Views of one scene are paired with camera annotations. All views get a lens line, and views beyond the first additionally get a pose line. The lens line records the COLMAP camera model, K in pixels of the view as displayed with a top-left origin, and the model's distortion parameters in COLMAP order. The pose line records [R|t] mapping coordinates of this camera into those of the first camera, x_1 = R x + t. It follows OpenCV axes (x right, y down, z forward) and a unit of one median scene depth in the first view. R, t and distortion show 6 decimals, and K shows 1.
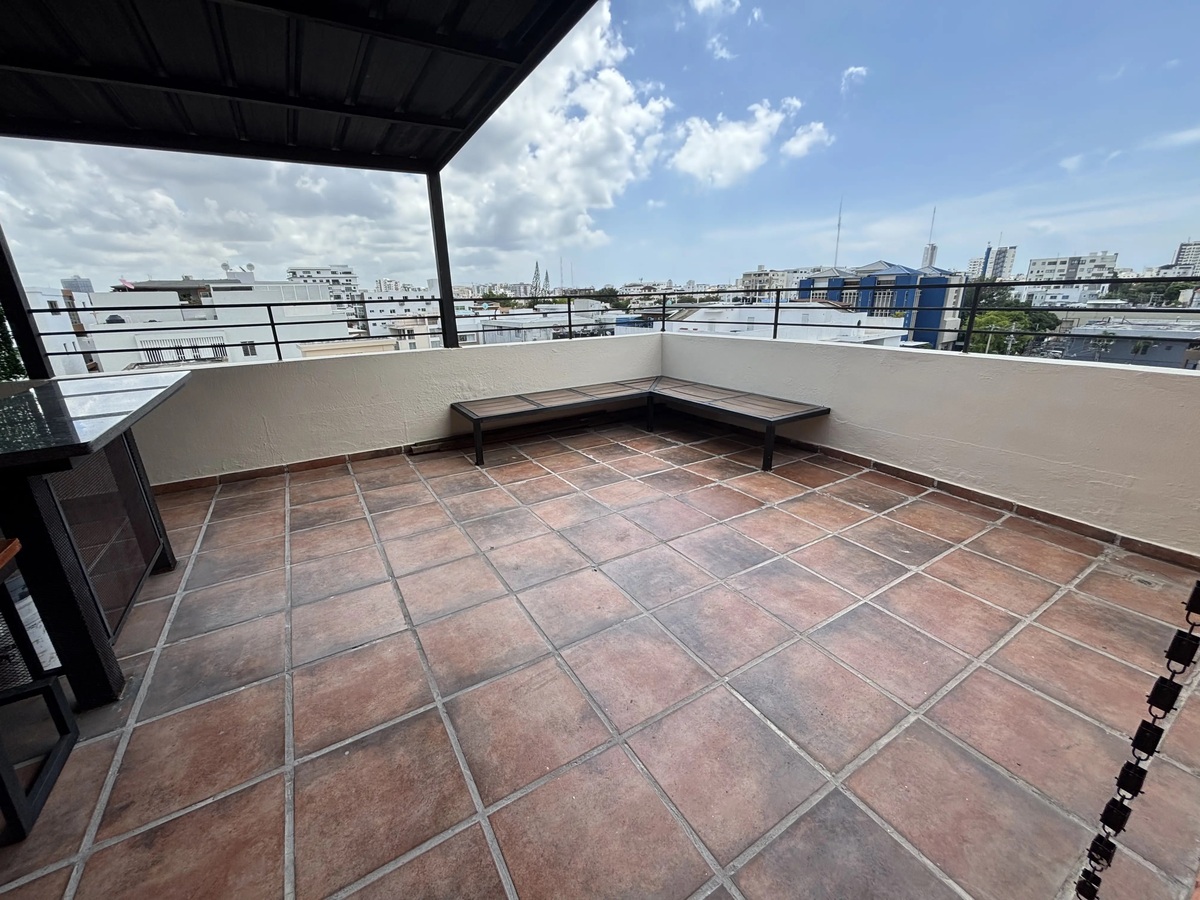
lens RADIAL K [[481.9, 0, 594.1], [0, 481.9, 452.2], [0, 0, 1]] dist [0.001990, 0.000237]
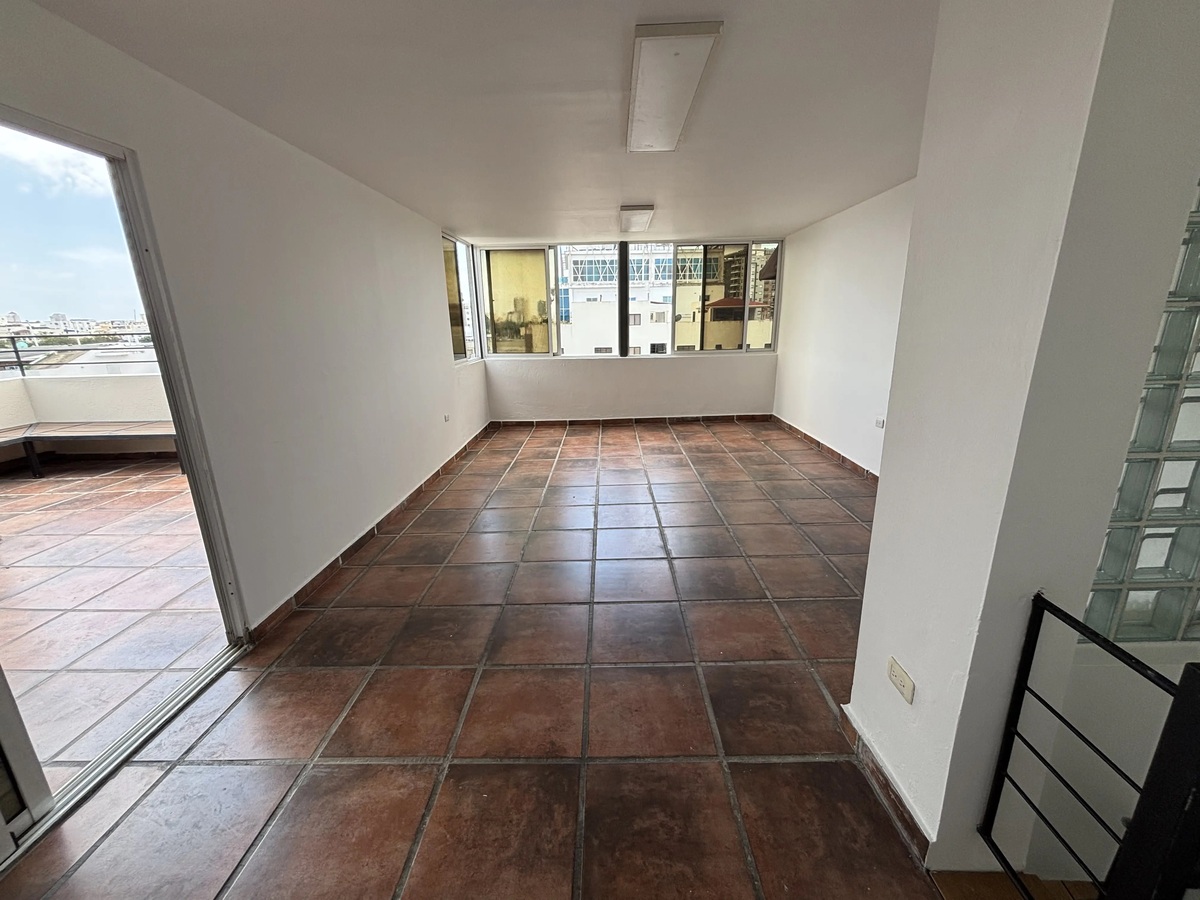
lens RADIAL K [[481.9, 0, 603.9], [0, 481.9, 449.9], [0, 0, 1]] dist [0.001990, 0.000237]
pose [[0.530550, -0.211258, 0.820906, -0.063709], [0.270369, 0.960036, 0.072324, 0.127911], [-0.803379, 0.183576, 0.566465, -0.437726]]
